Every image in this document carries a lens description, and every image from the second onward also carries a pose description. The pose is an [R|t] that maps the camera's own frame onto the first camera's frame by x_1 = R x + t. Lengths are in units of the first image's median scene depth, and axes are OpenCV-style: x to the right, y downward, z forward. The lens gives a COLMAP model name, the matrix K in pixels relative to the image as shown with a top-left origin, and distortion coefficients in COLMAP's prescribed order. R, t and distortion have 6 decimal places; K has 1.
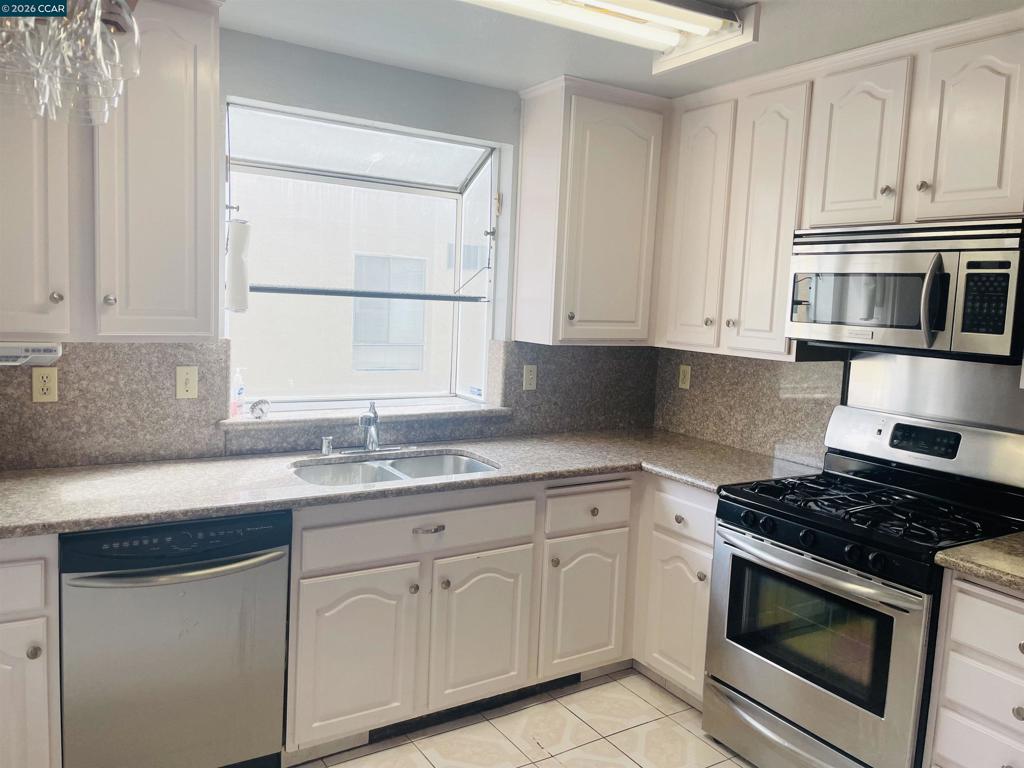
lens RADIAL K [[784.2, 0, 512.0], [0, 784.2, 384.0], [0, 0, 1]] dist [0.036328, -0.010105]
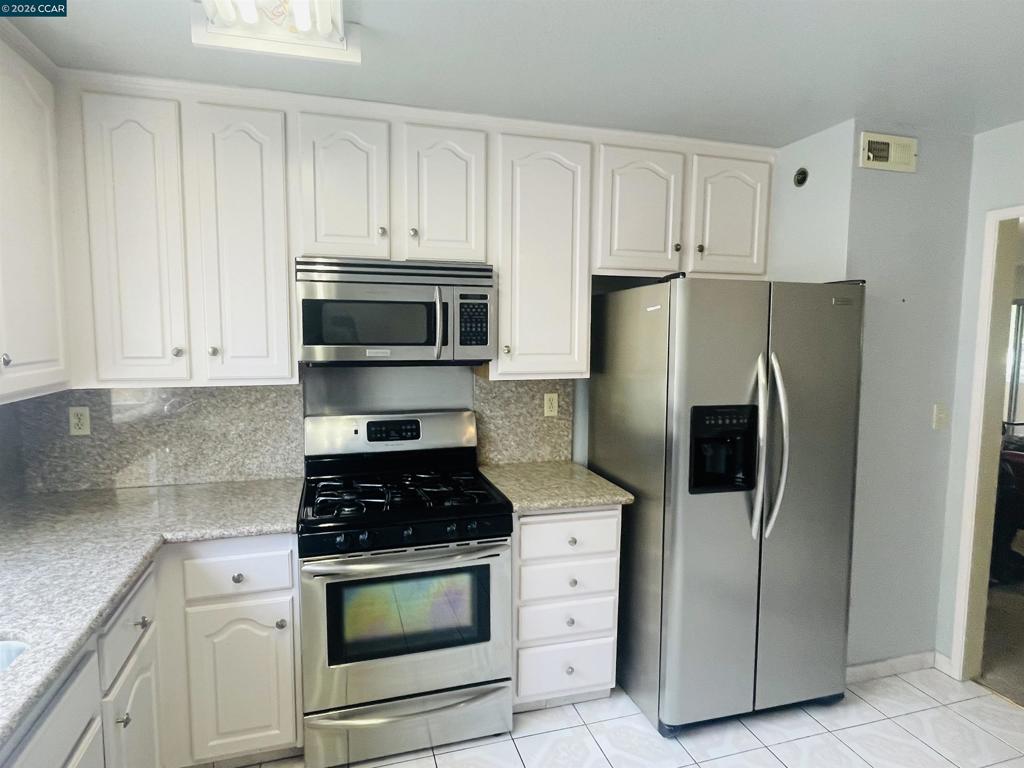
lens RADIAL K [[580.0, 0, 512.0], [0, 580.0, 384.0], [0, 0, 1]] dist [0.002847, -0.000419]
pose [[0.266674, -0.135562, 0.954205, -0.318215], [0.115468, 0.987421, 0.108011, -0.083096], [-0.956845, 0.081377, 0.278973, 0.546693]]
